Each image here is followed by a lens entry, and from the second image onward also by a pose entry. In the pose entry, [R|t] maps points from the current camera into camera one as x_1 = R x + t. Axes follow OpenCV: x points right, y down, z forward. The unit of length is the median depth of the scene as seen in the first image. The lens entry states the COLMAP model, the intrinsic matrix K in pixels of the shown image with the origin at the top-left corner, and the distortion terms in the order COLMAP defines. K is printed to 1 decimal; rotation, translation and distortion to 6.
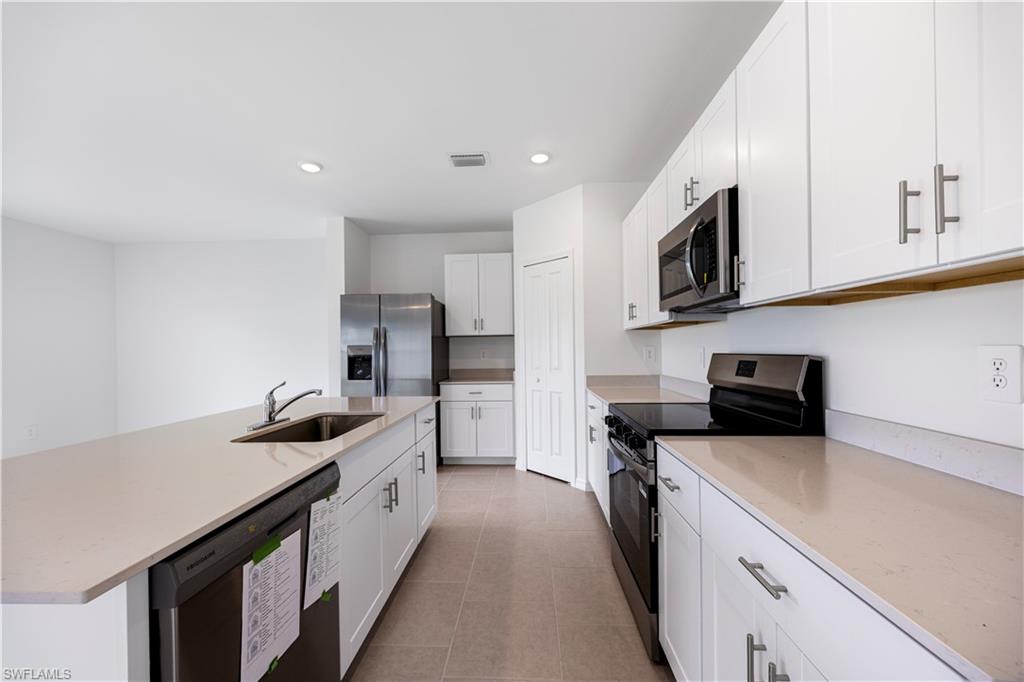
lens RADIAL K [[394.9, 0, 509.7], [0, 394.9, 346.9], [0, 0, 1]] dist [-0.000319, -0.000086]
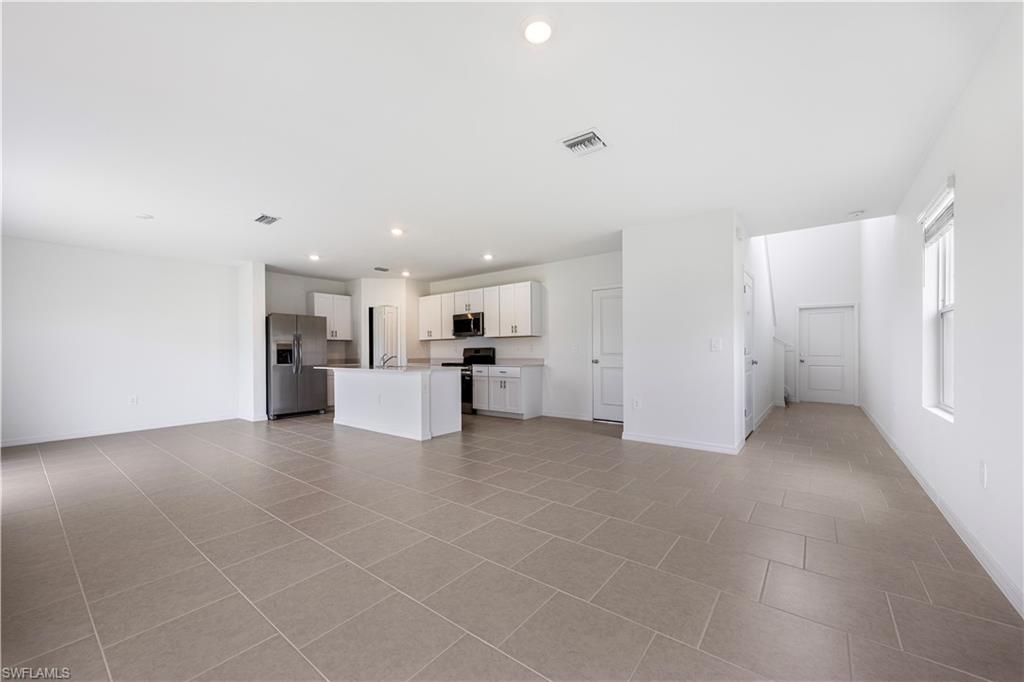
lens RADIAL K [[394.9, 0, 509.7], [0, 394.9, 346.9], [0, 0, 1]] dist [-0.000319, -0.000086]
pose [[0.580431, 0.018295, 0.814104, -1.426650], [-0.003244, 0.999792, -0.020155, 0.049752], [-0.814303, 0.009058, 0.580370, -0.929698]]
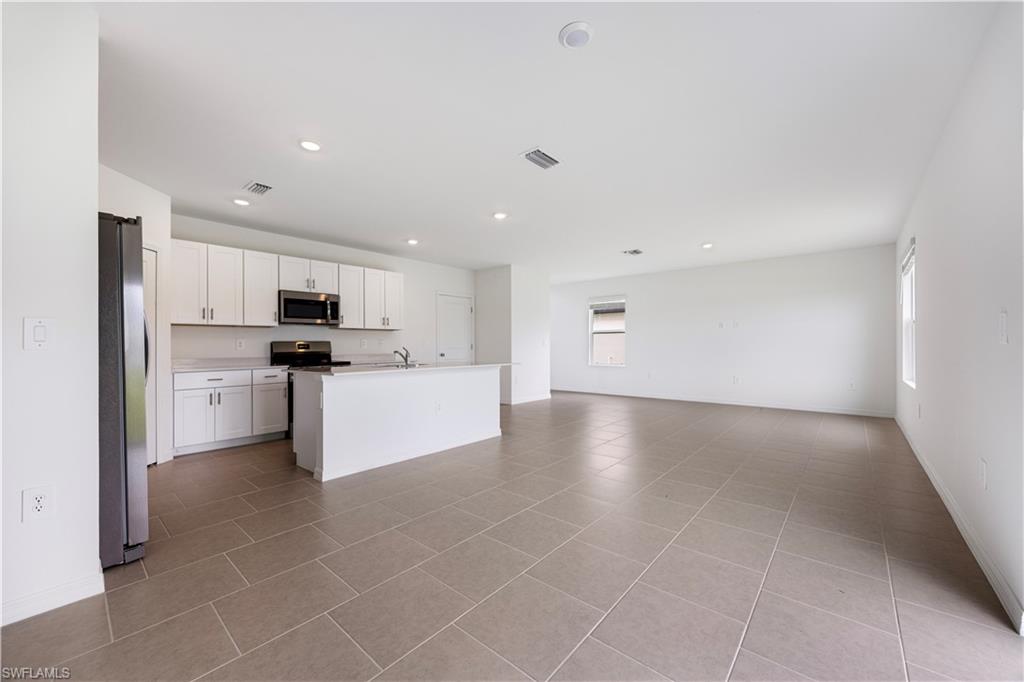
lens RADIAL K [[394.9, 0, 509.7], [0, 394.9, 346.9], [0, 0, 1]] dist [-0.000319, -0.000086]
pose [[-0.785922, 0.016935, 0.618093, -1.345843], [0.016324, 0.999845, -0.006637, 0.056984], [-0.618110, 0.004874, -0.786077, 1.309256]]
